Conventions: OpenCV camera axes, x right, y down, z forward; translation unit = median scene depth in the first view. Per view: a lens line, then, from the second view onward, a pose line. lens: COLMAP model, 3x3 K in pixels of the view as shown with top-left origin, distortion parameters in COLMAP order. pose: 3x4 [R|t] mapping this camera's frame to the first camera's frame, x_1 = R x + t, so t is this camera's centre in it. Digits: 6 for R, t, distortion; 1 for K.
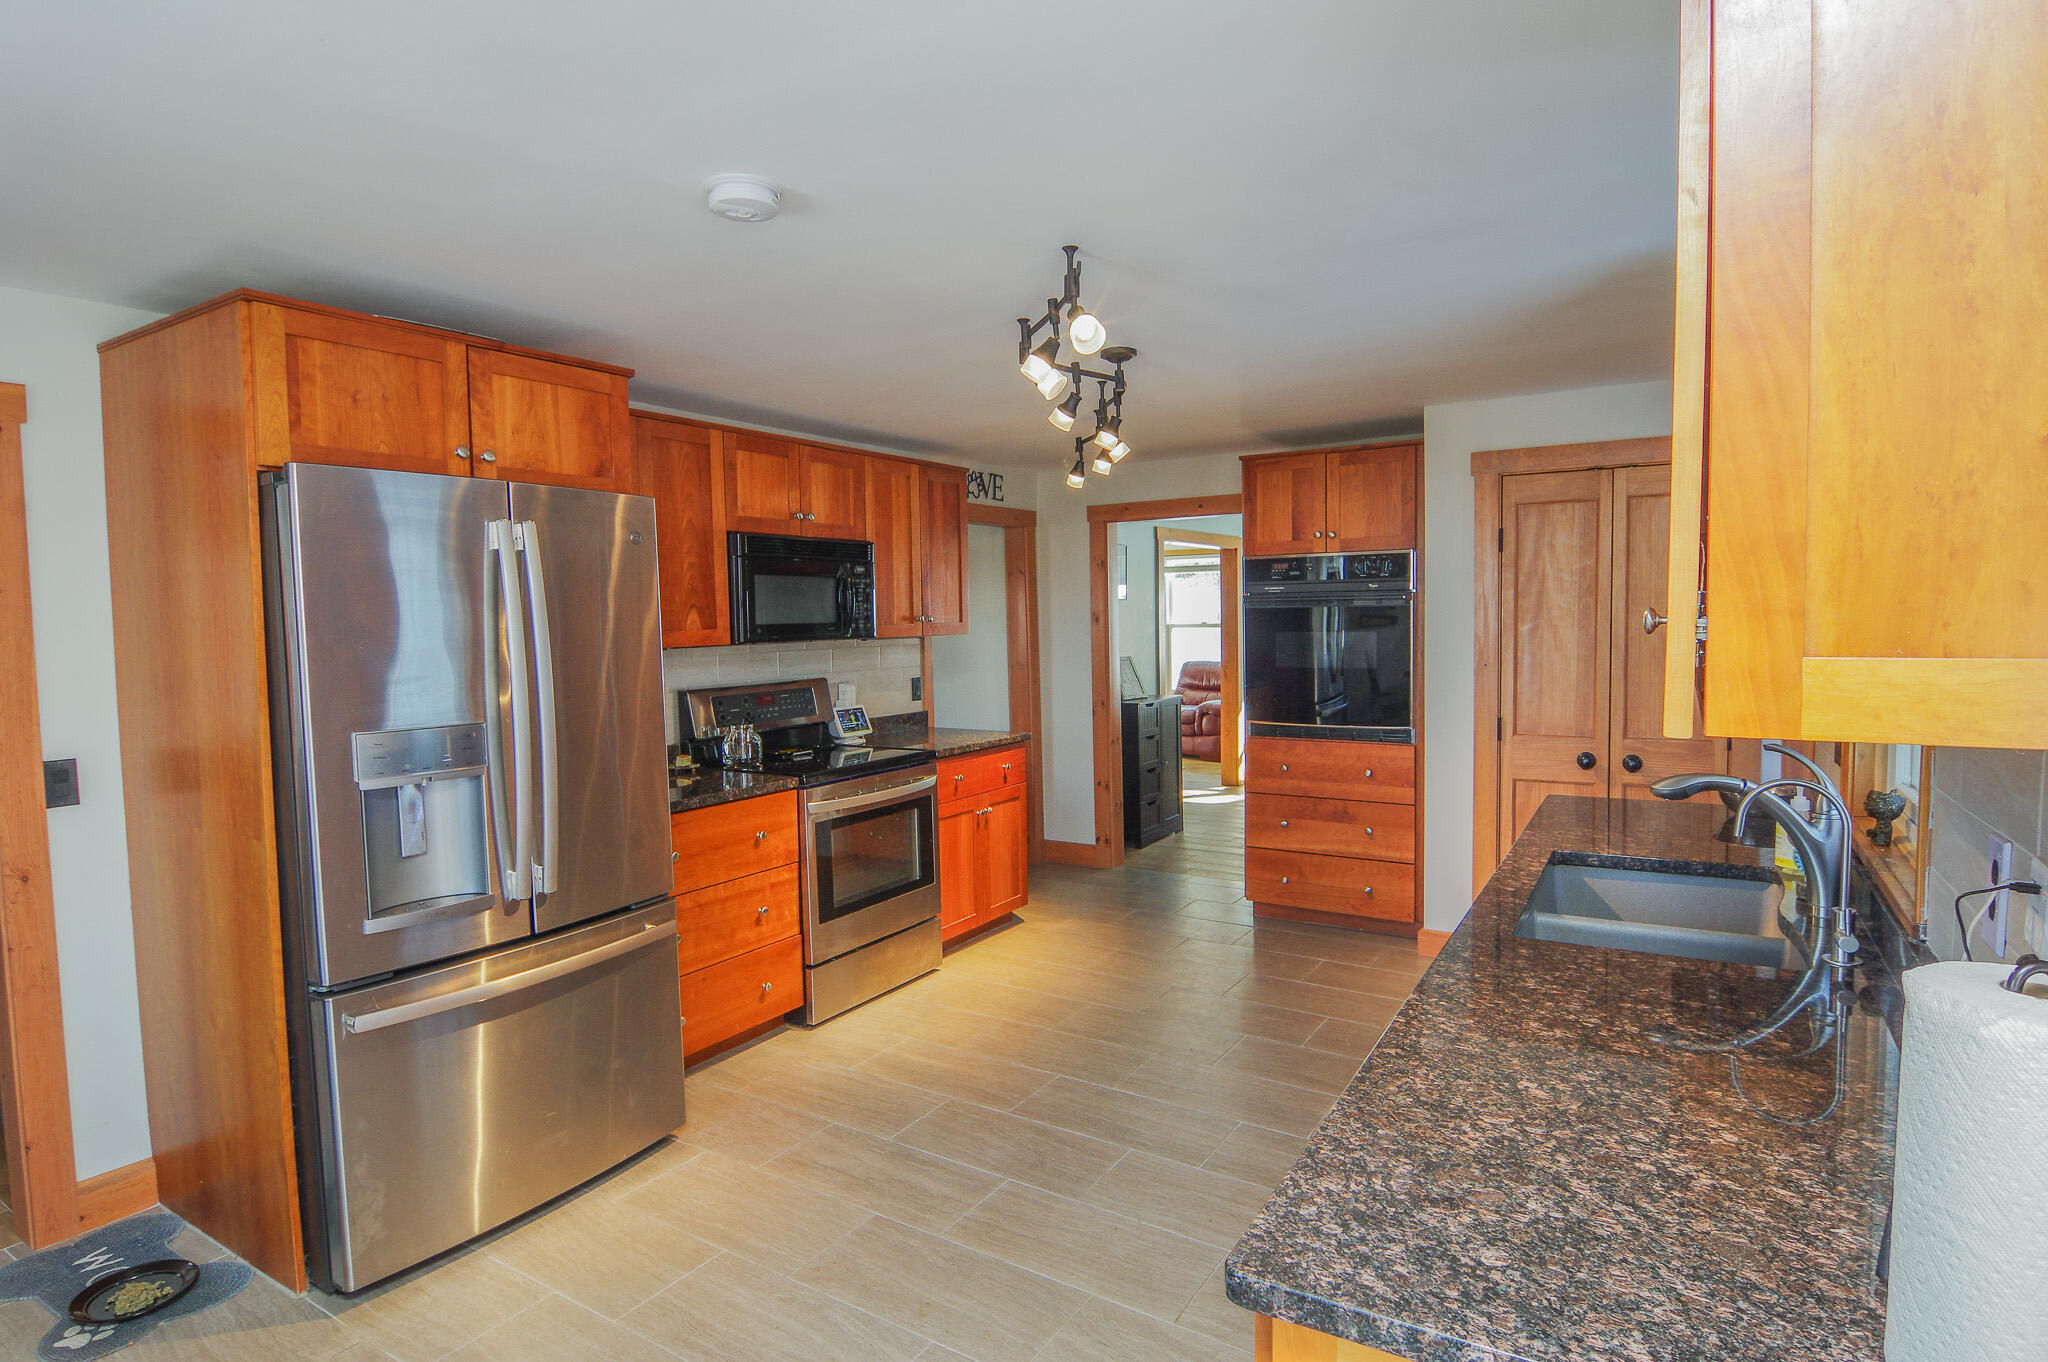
lens RADIAL K [[1093.1, 0, 1023.3], [0, 1093.1, 674.6], [0, 0, 1]] dist [-0.013405, -0.004841]
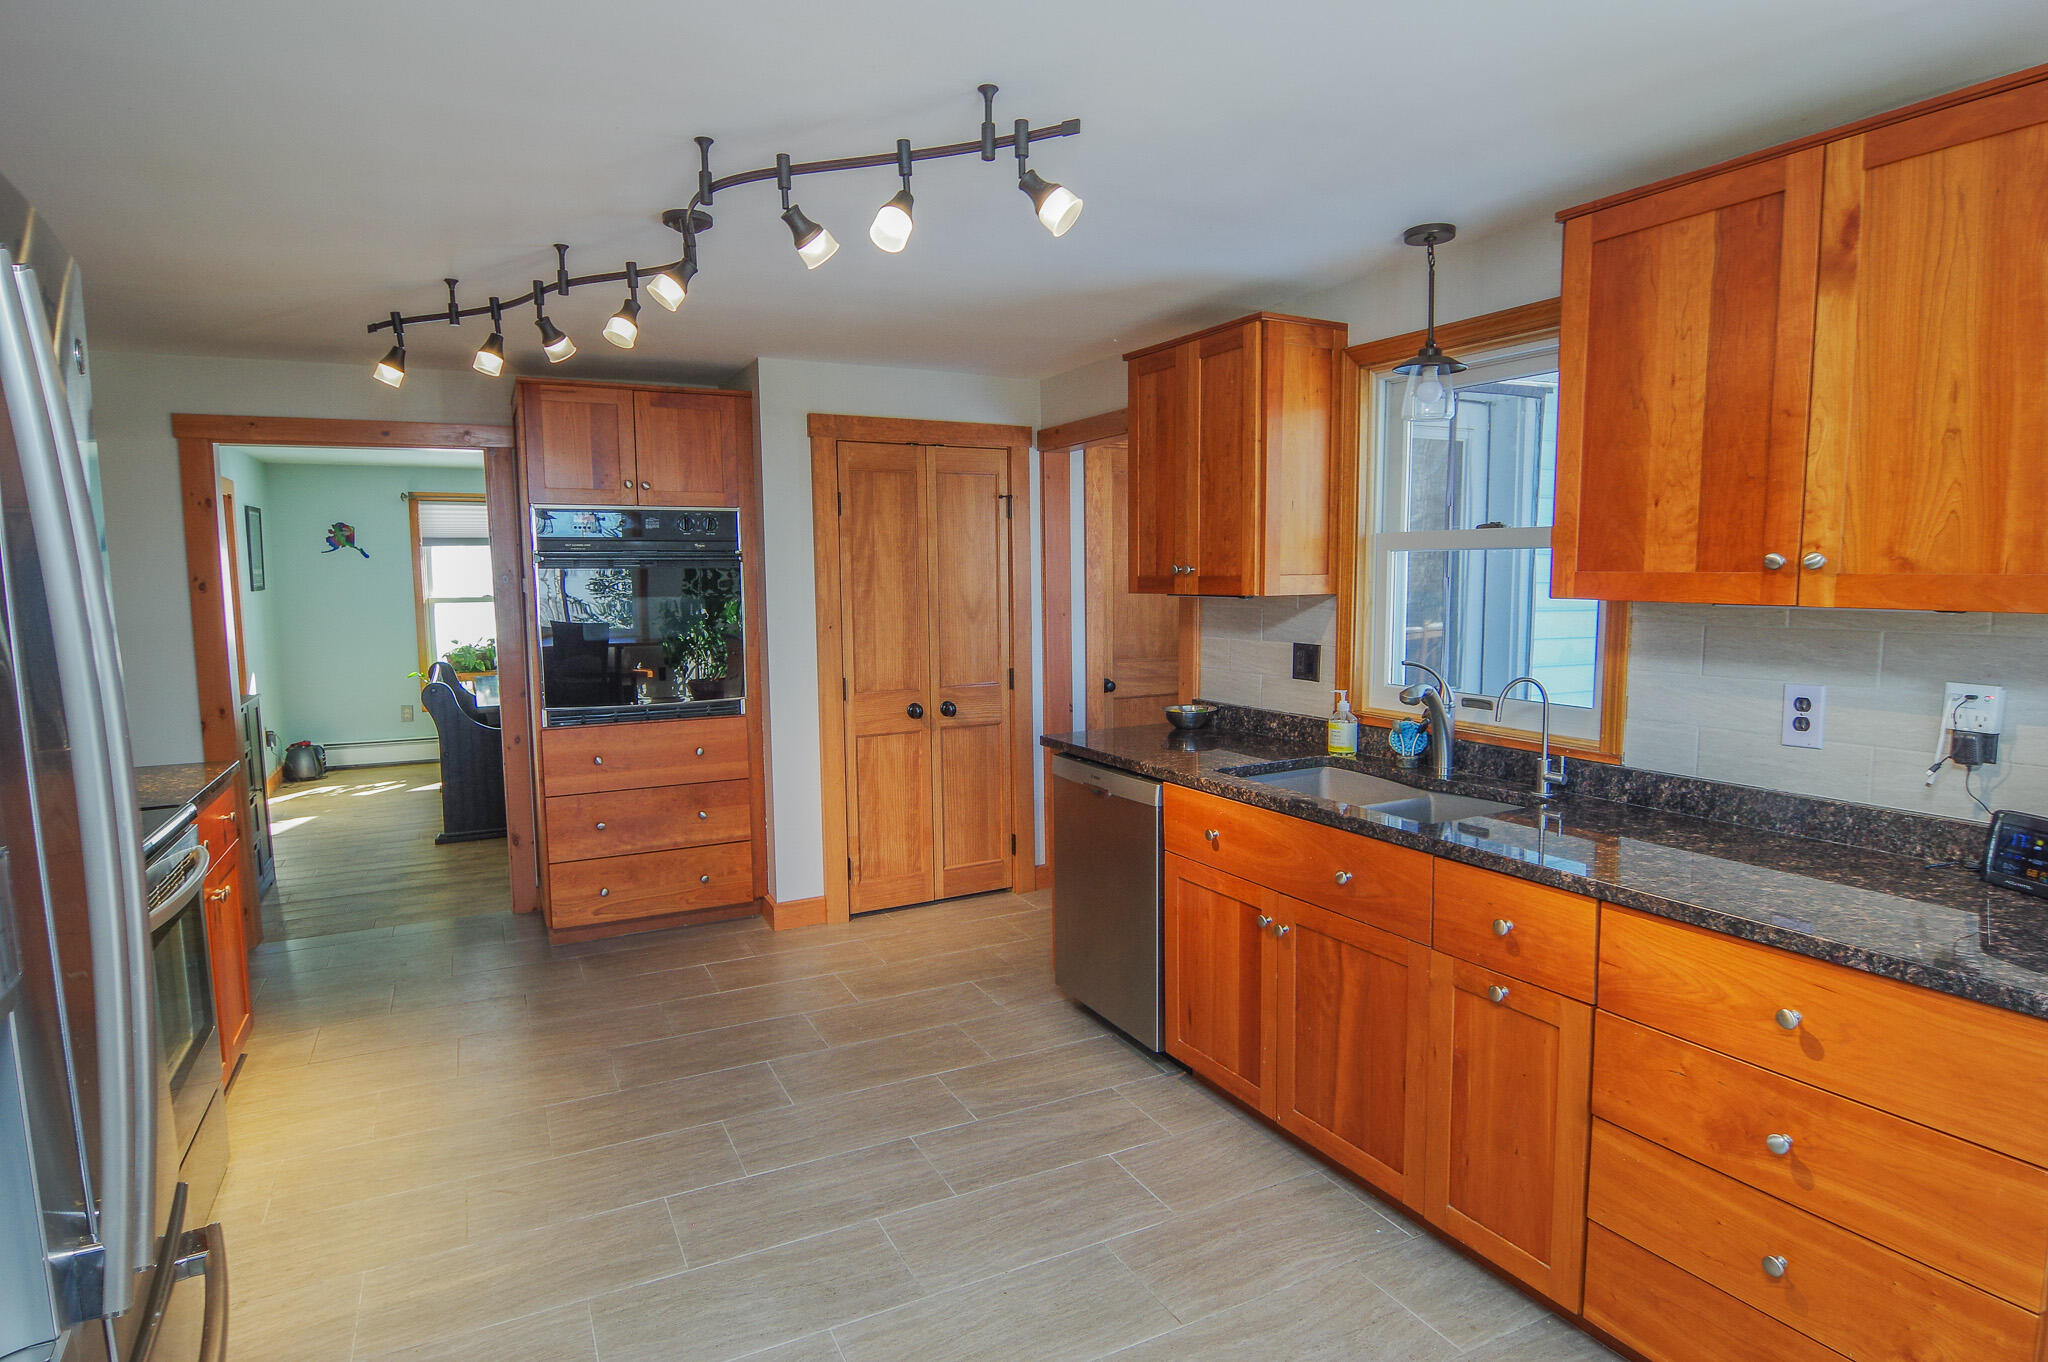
lens RADIAL K [[1093.1, 0, 1023.0], [0, 1093.1, 683.1], [0, 0, 1]] dist [-0.013405, -0.004841]
pose [[0.498234, -0.073441, 0.863927, -0.373752], [0.049577, 0.997189, 0.056178, -0.005521], [-0.865624, 0.014841, 0.500474, 0.346672]]
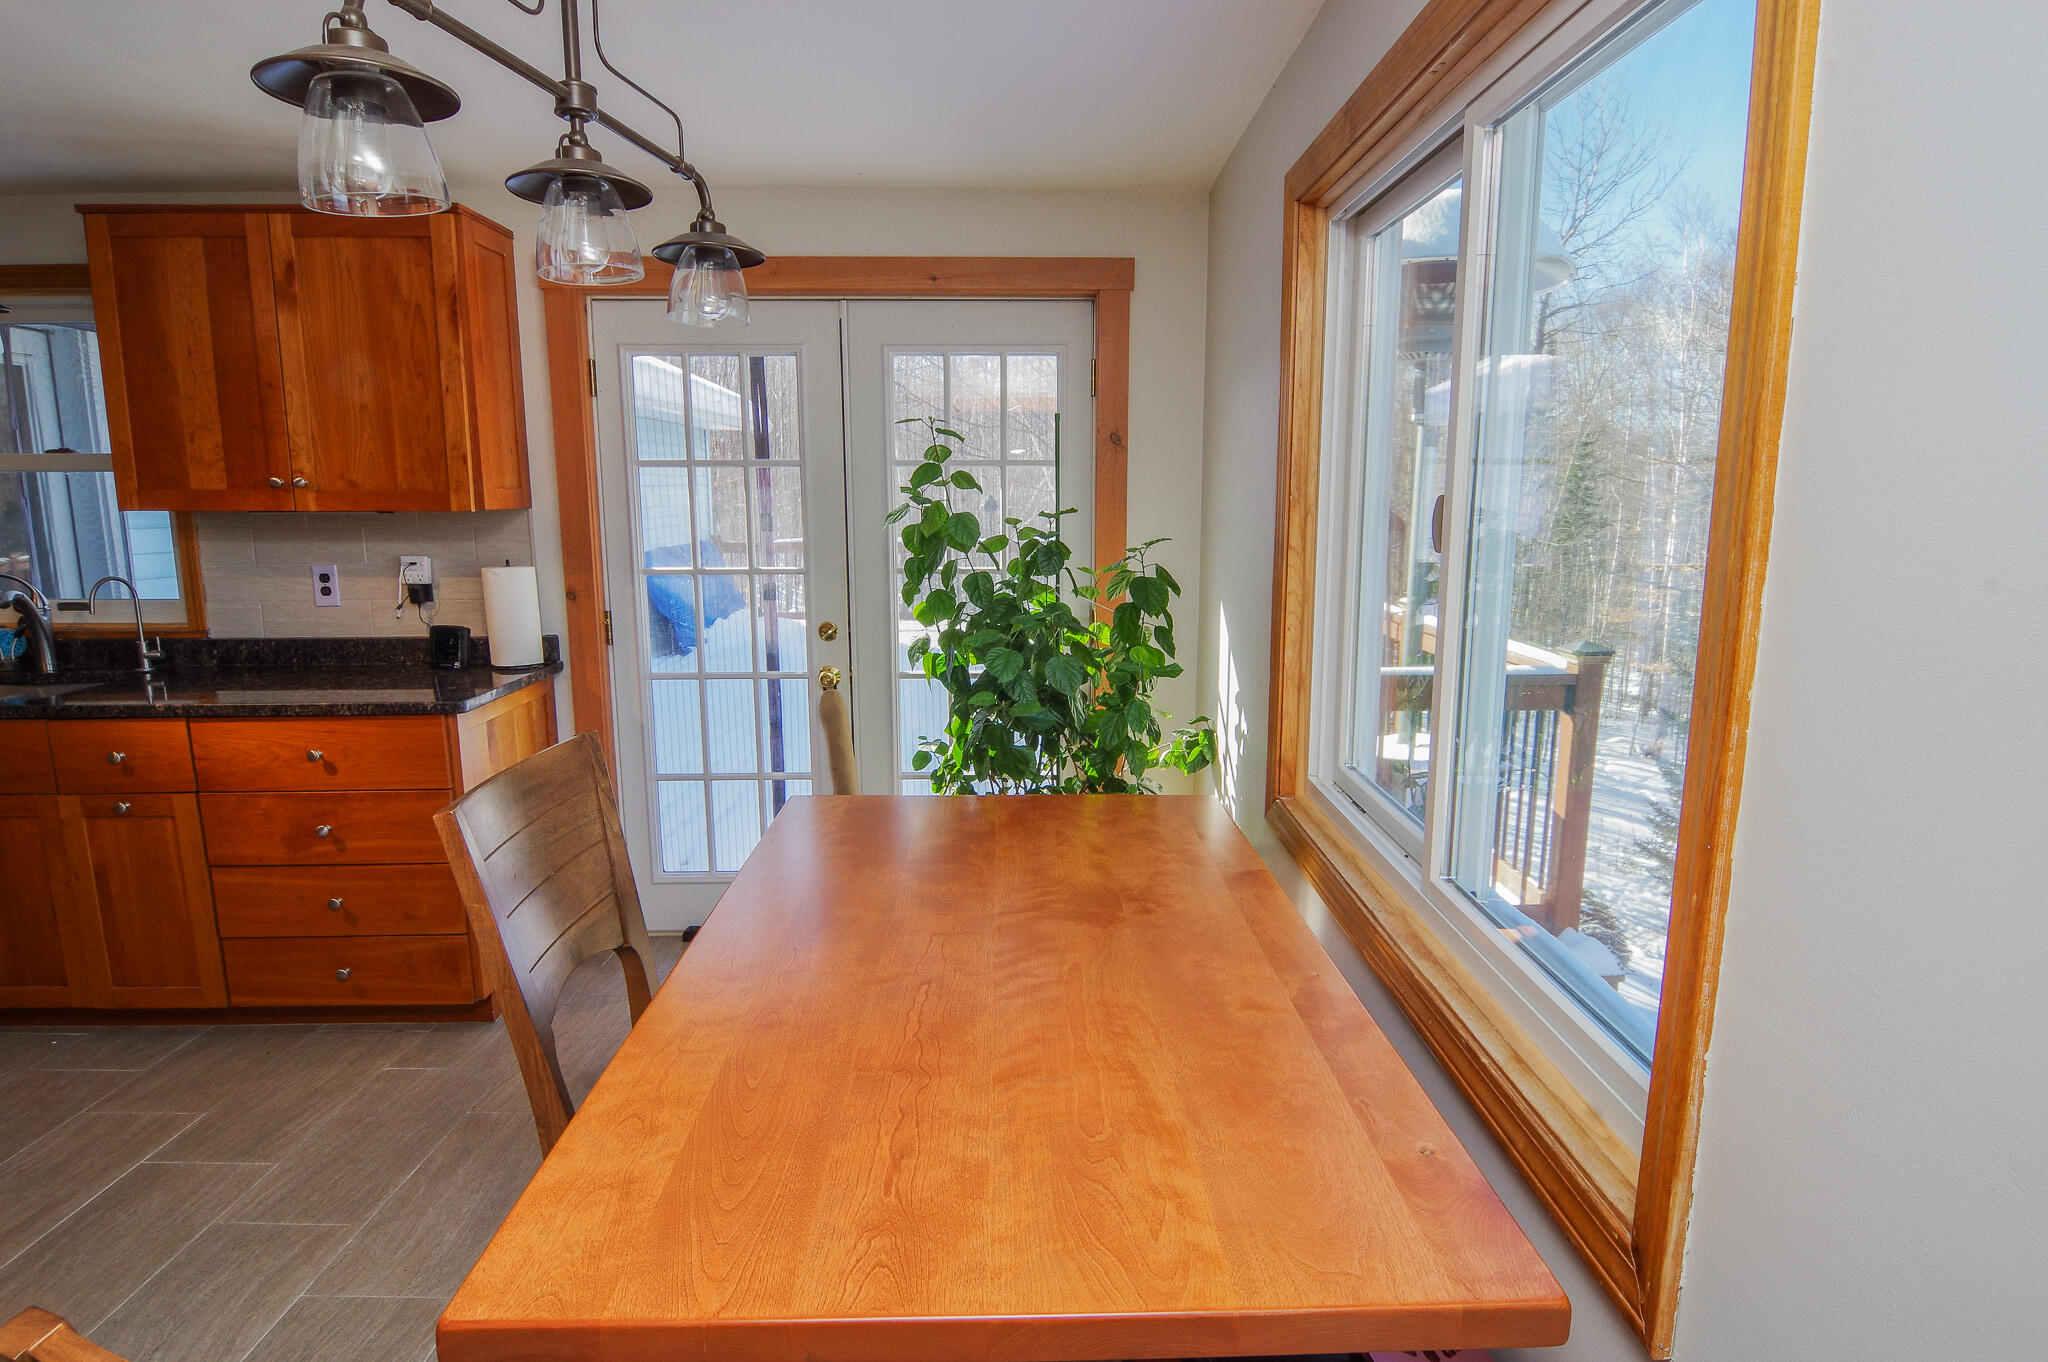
lens RADIAL K [[1093.1, 0, 1022.3], [0, 1093.1, 680.3], [0, 0, 1]] dist [-0.013405, -0.004841]
pose [[-0.546291, -0.122958, 0.828521, -0.680438], [0.060293, 0.980828, 0.185316, 0.009589], [-0.835422, 0.151190, -0.528404, 0.287791]]
